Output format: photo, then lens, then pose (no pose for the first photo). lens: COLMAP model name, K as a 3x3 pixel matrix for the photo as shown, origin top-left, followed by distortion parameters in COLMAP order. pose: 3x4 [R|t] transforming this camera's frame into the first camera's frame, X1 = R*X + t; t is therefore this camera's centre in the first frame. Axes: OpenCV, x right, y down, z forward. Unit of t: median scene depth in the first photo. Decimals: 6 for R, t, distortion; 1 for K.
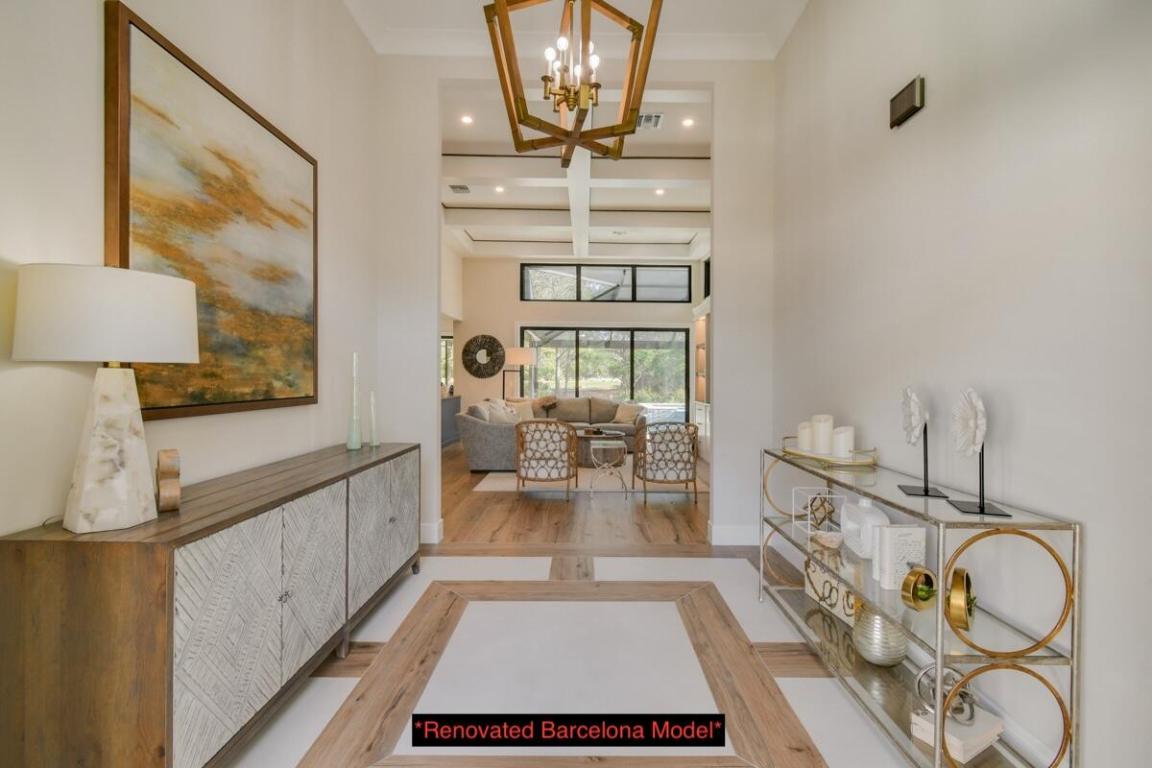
lens RADIAL K [[512.4, 0, 579.5], [0, 512.4, 377.4], [0, 0, 1]] dist [0.000799, -0.000025]
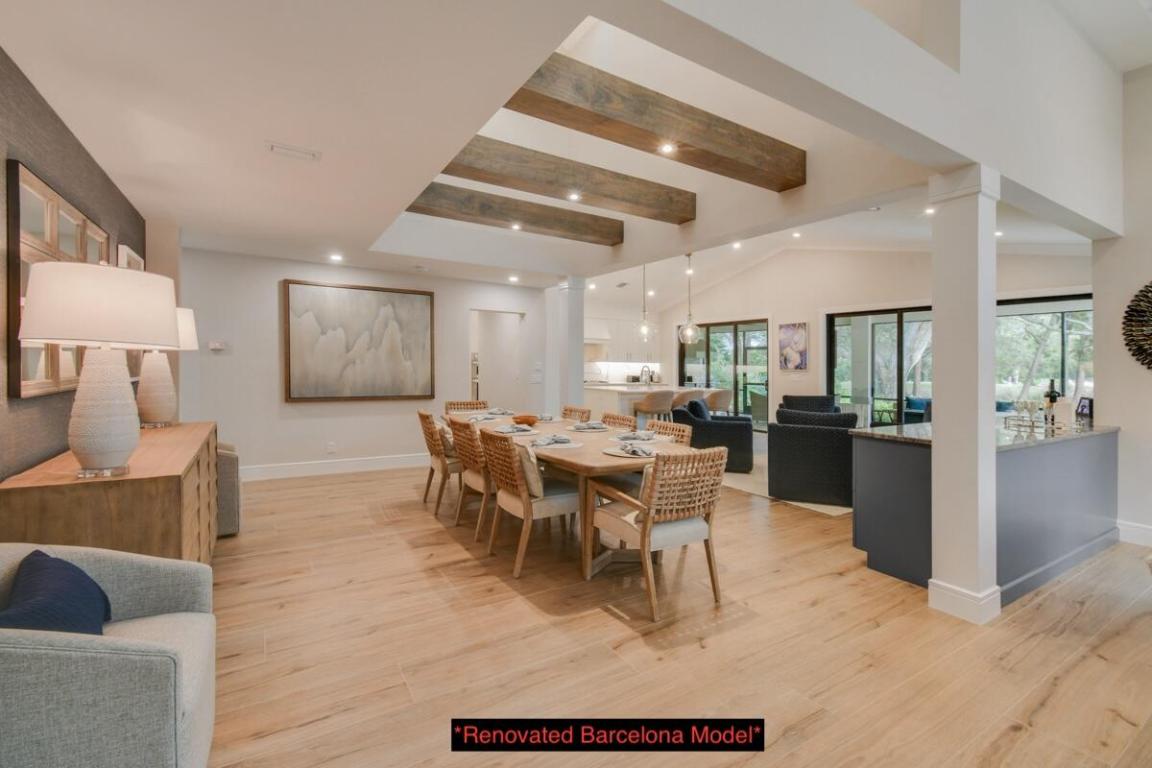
lens RADIAL K [[512.4, 0, 579.5], [0, 512.4, 377.4], [0, 0, 1]] dist [0.000799, -0.000025]
pose [[0.518037, 0.009459, -0.855306, -0.109472], [-0.012453, 0.999916, 0.003516, 0.000778], [0.855268, 0.008830, 0.518111, 0.446091]]
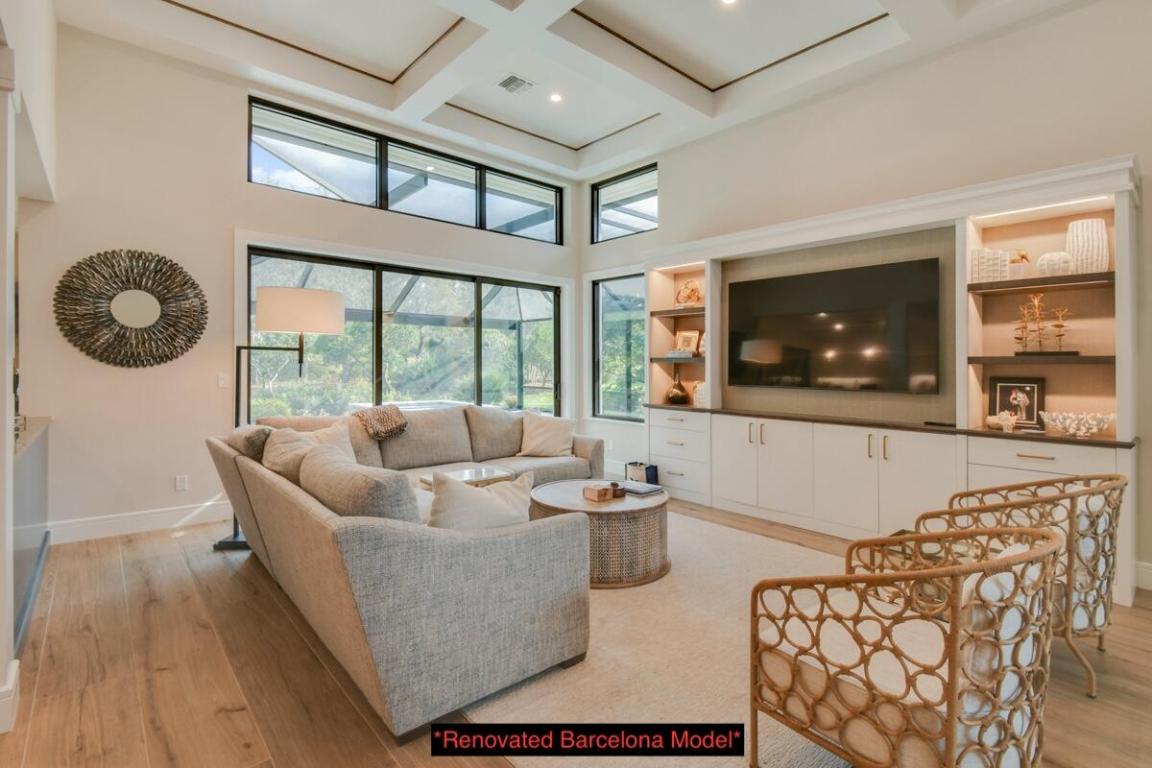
lens RADIAL K [[547.8, 0, 584.4], [0, 547.8, 361.1], [0, 0, 1]] dist [-0.000994, -0.000318]
pose [[0.741087, 0.006654, 0.671376, -0.213308], [-0.000164, 0.999953, -0.009730, 0.000927], [-0.671409, 0.007101, 0.741053, 0.488306]]
